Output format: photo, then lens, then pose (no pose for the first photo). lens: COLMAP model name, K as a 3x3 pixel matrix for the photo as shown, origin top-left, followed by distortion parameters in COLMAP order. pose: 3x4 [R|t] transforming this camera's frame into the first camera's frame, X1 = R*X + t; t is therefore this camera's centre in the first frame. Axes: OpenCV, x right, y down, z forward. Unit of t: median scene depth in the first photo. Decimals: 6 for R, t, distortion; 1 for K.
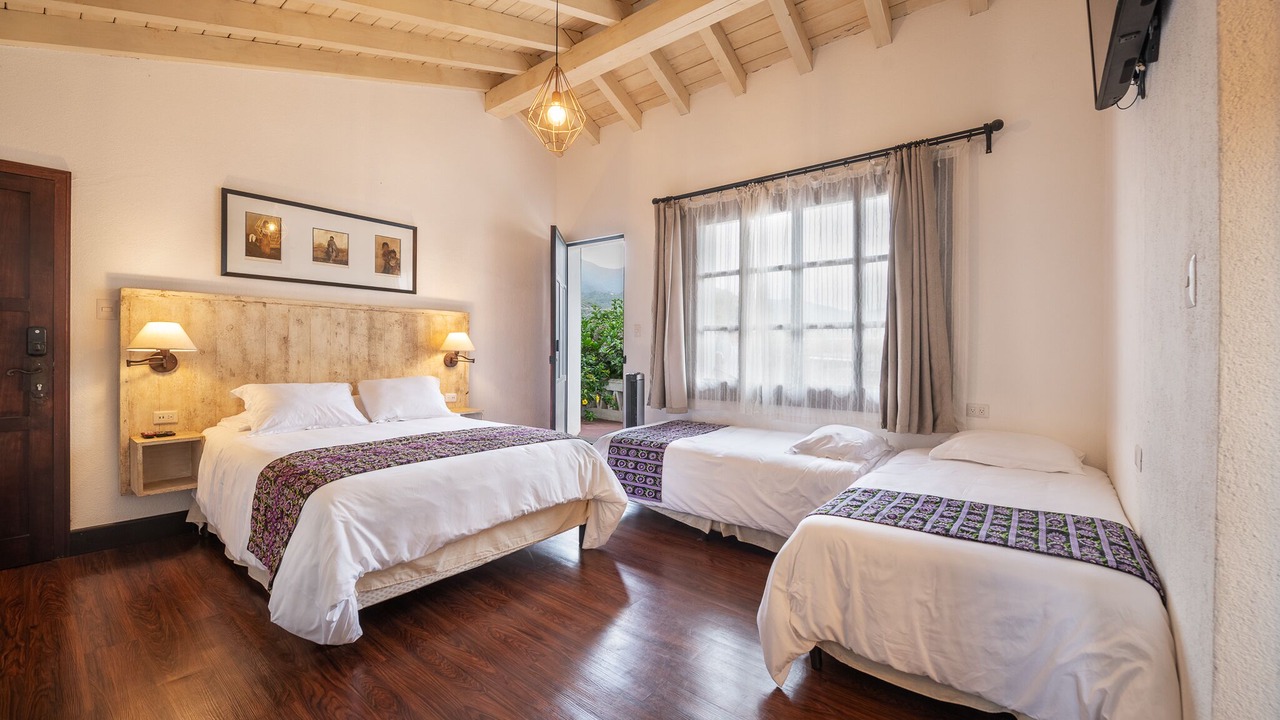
lens RADIAL K [[508.9, 0, 640.0], [0, 508.9, 360.0], [0, 0, 1]] dist [-0.000803, -0.000110]
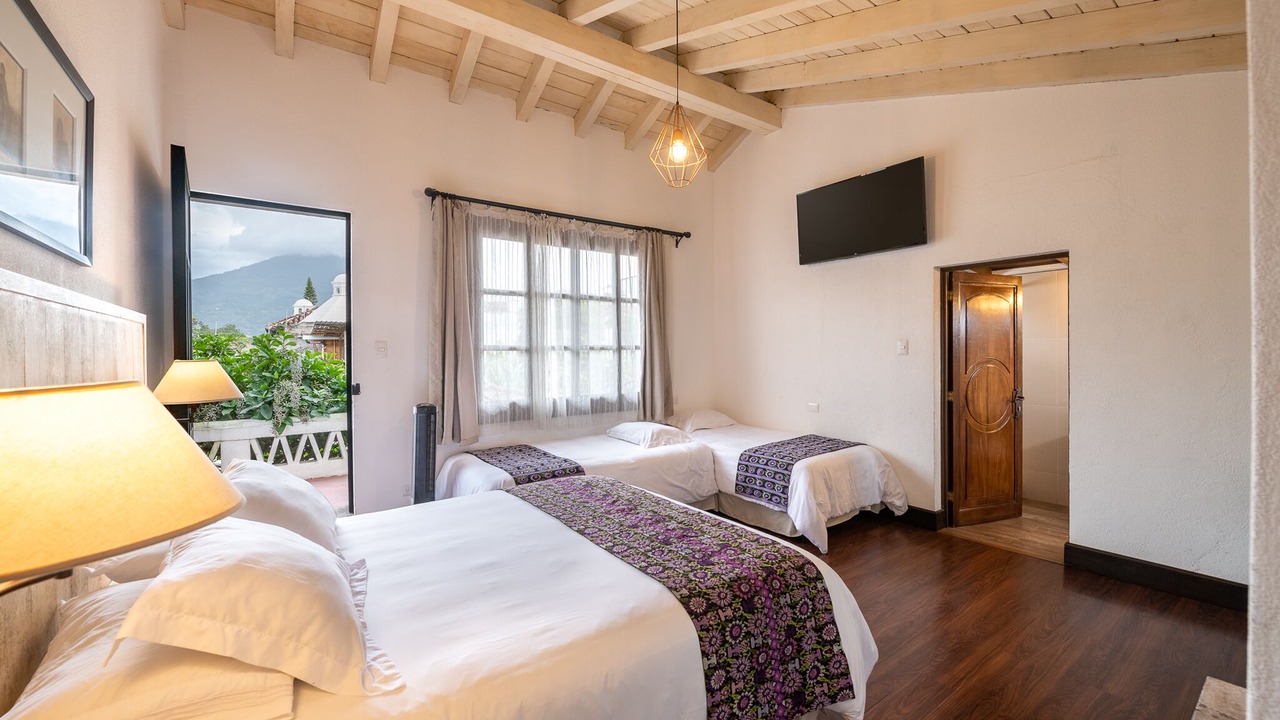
lens RADIAL K [[508.9, 0, 640.0], [0, 508.9, 360.0], [0, 0, 1]] dist [-0.000803, -0.000110]
pose [[0.262937, -0.027340, 0.964426, -0.811168], [0.030251, 0.999341, 0.020082, -0.057881], [-0.964339, 0.023894, 0.263591, 0.557554]]
